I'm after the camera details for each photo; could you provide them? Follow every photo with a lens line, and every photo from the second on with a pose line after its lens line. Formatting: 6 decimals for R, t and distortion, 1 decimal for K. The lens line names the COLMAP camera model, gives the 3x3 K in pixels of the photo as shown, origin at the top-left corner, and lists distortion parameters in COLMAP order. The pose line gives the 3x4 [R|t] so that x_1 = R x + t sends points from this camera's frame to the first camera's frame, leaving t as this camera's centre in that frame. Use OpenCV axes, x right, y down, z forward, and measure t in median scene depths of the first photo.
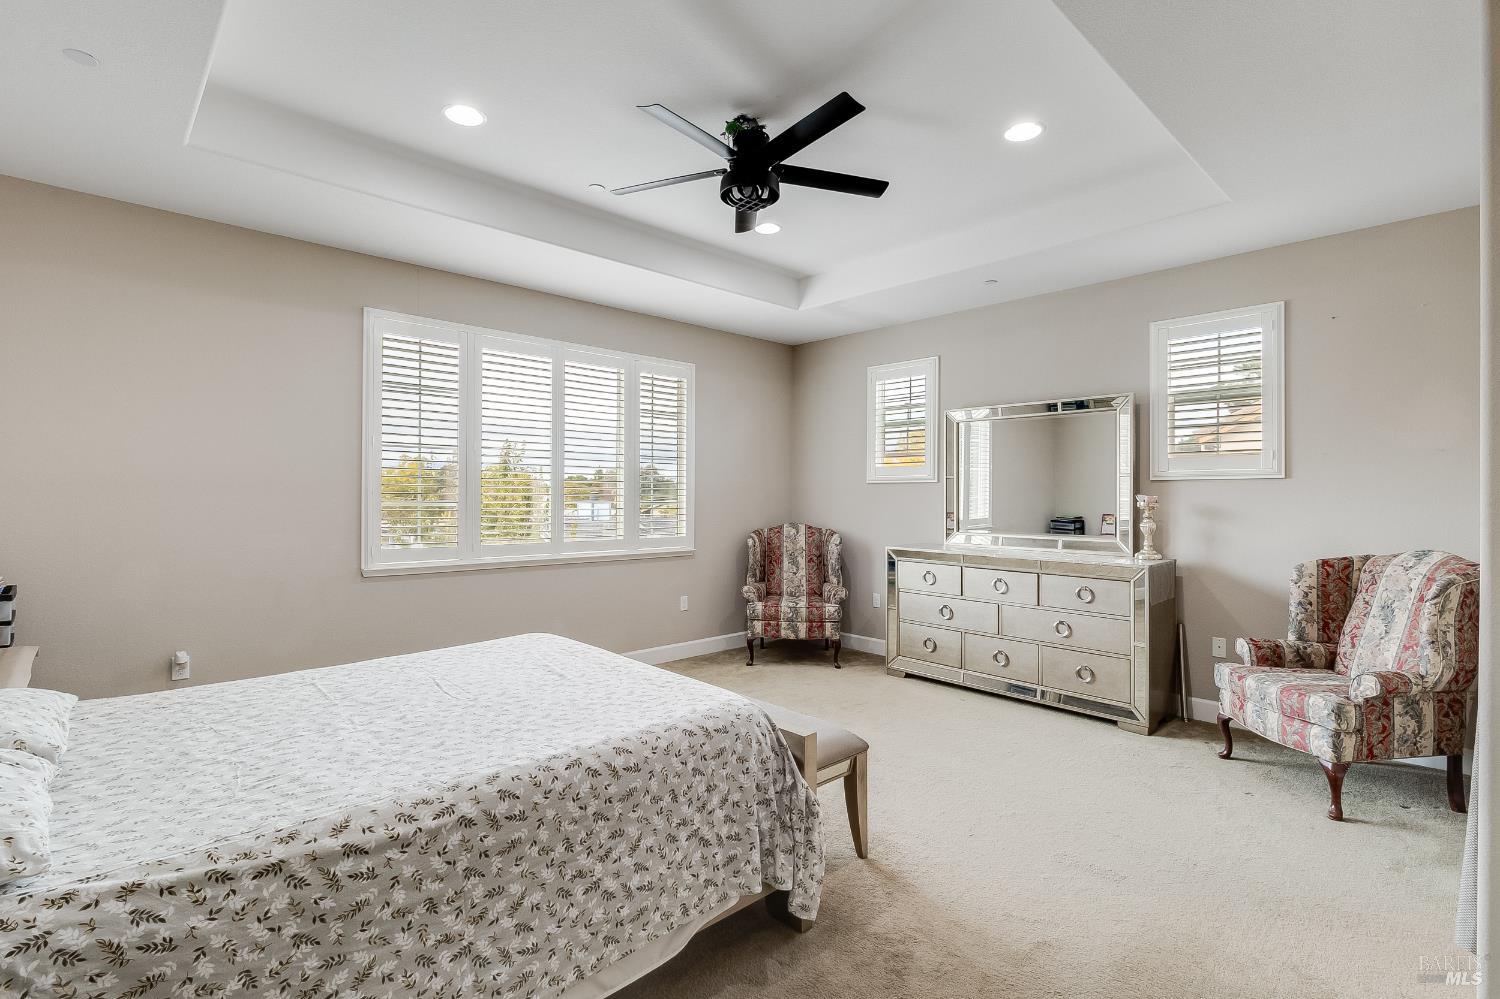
lens RADIAL K [[697.7, 0, 750.7], [0, 697.7, 488.4], [0, 0, 1]] dist [-0.001179, -0.005784]
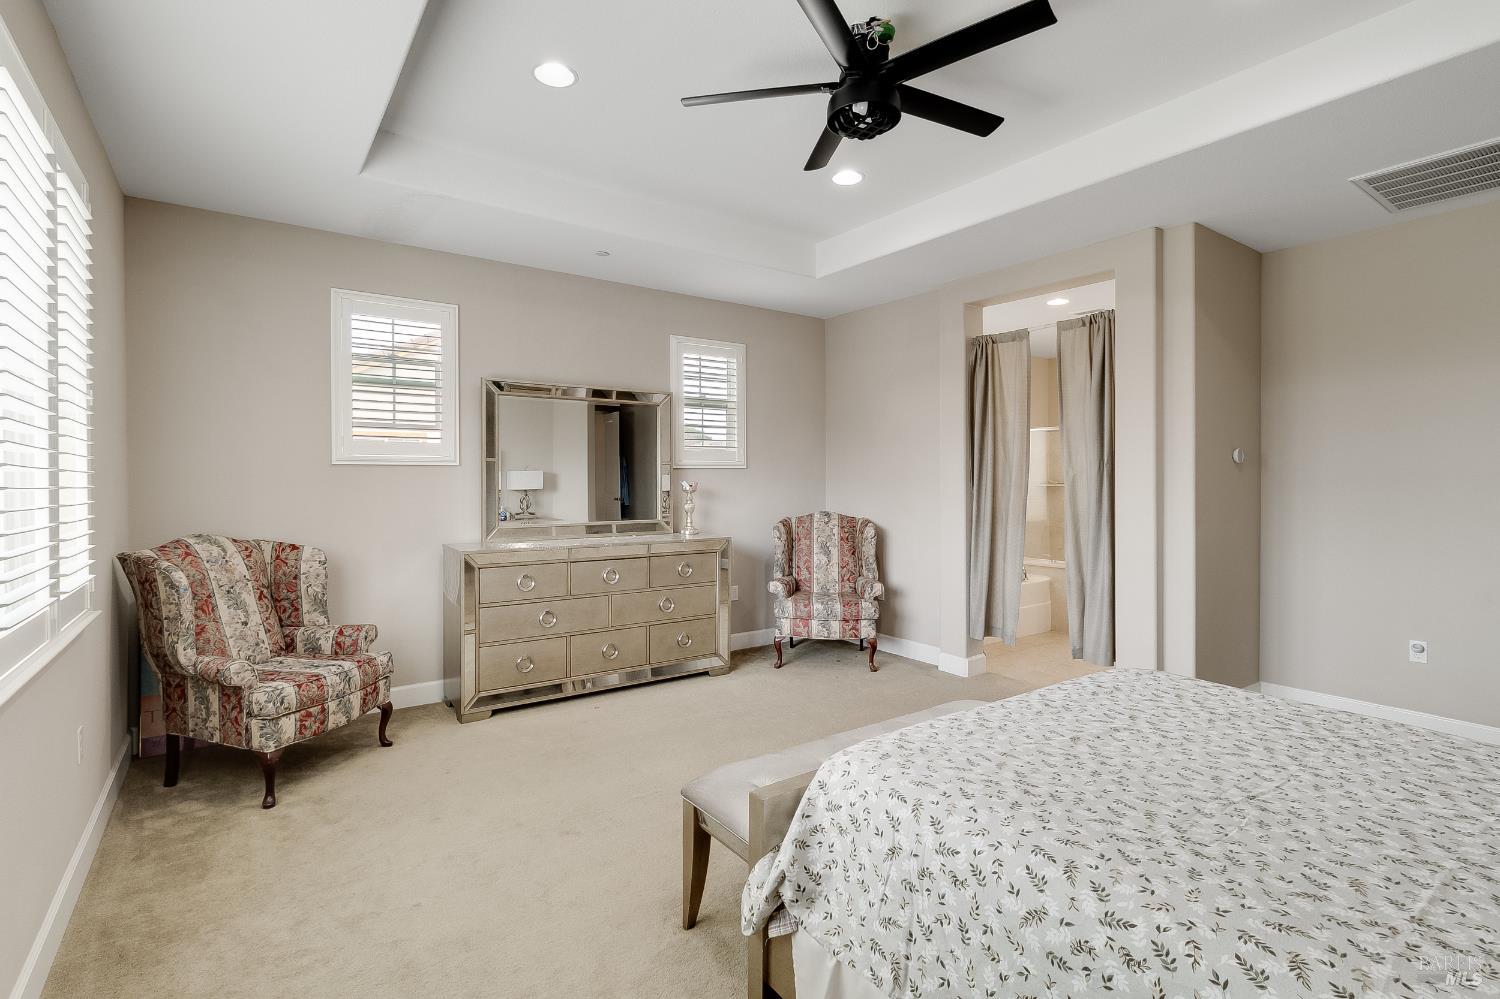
lens RADIAL K [[697.7, 0, 750.7], [0, 697.7, 488.4], [0, 0, 1]] dist [-0.001179, -0.005784]
pose [[0.129743, -0.010666, 0.991490, -0.596777], [-0.001248, 0.999940, 0.010920, 0.010185], [-0.991547, -0.002654, 0.129722, 0.726676]]
